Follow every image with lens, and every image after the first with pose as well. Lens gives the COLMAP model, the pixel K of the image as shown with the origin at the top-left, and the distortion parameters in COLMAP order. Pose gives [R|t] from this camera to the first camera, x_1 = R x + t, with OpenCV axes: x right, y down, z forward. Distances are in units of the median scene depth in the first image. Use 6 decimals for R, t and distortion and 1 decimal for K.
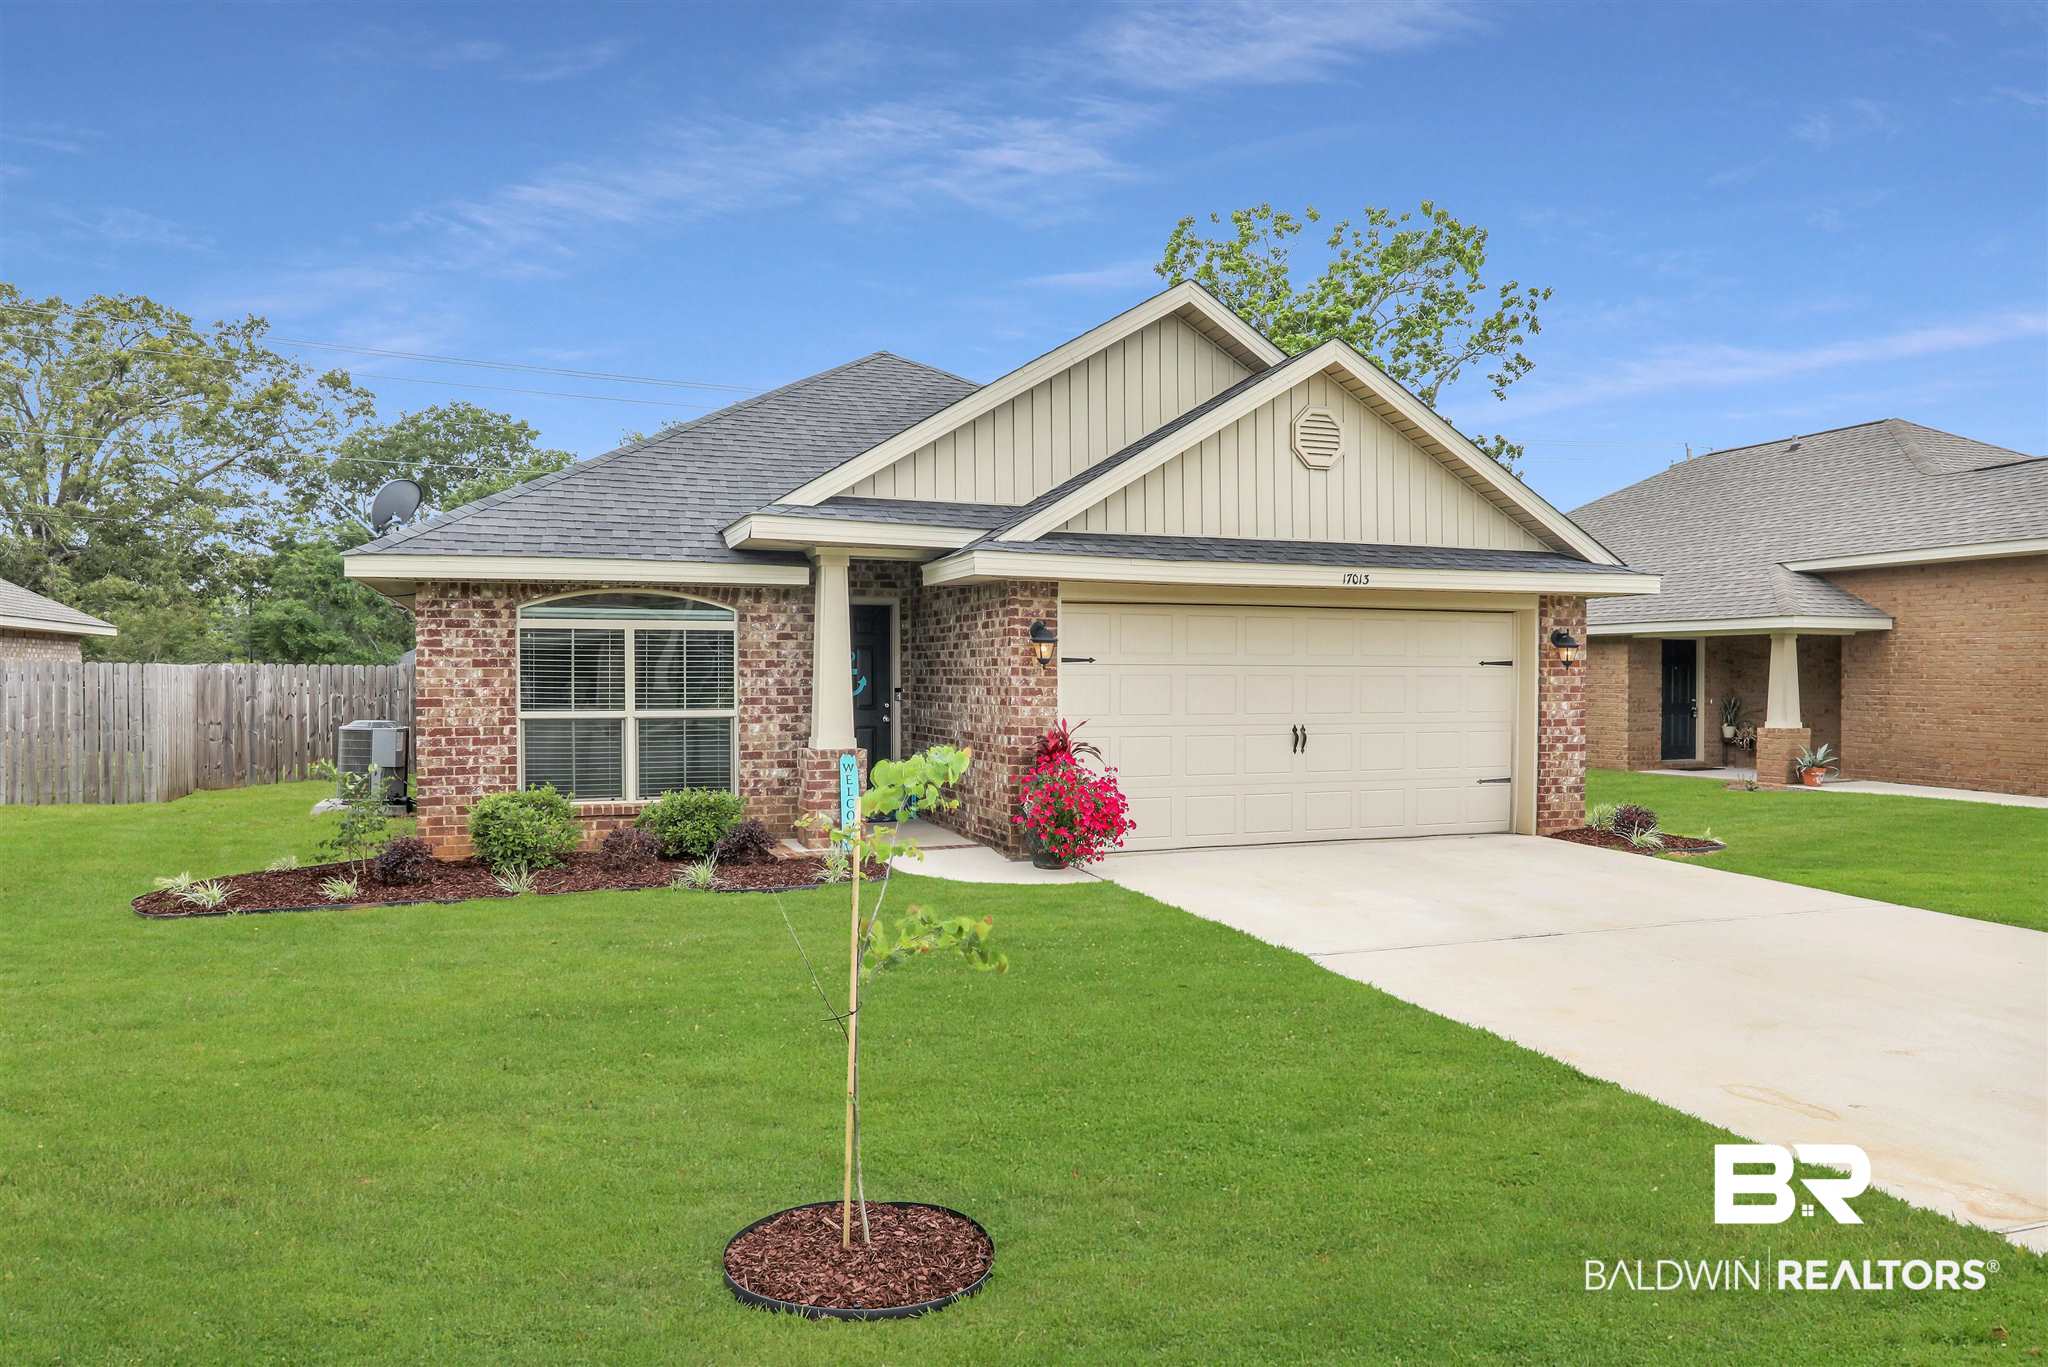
lens RADIAL K [[969.6, 0, 1041.7], [0, 969.6, 675.9], [0, 0, 1]] dist [-0.000806, -0.000003]
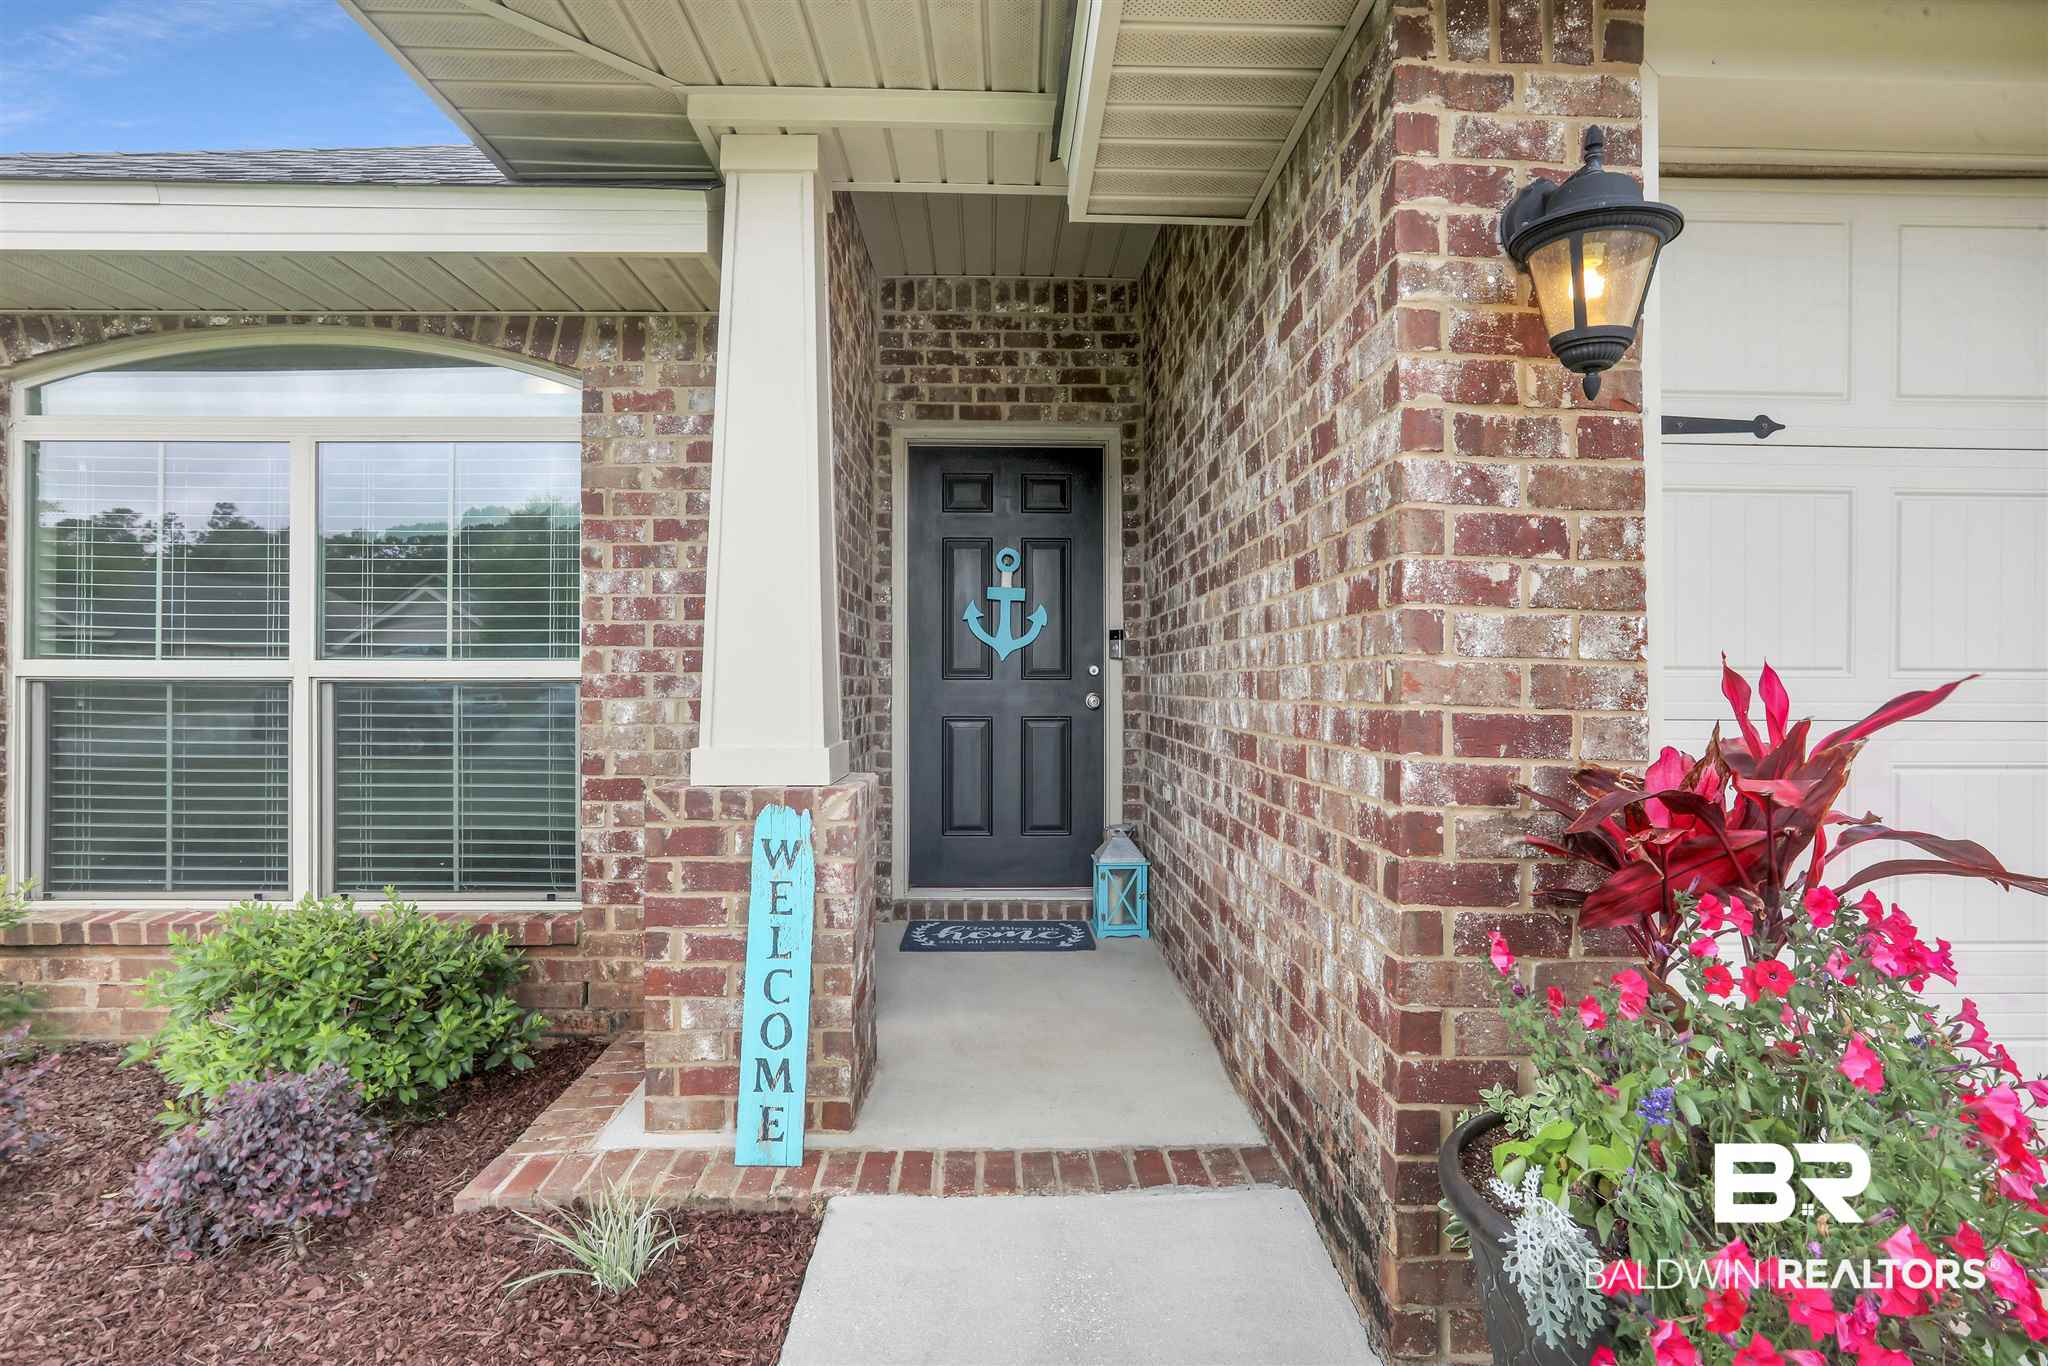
lens RADIAL K [[969.6, 0, 1041.7], [0, 969.6, 675.4], [0, 0, 1]] dist [-0.000806, -0.000003]
pose [[0.931631, -0.004842, -0.363374, -0.025954], [0.004784, 0.999988, -0.001061, 0.041857], [0.363375, -0.000750, 0.931643, 0.730086]]
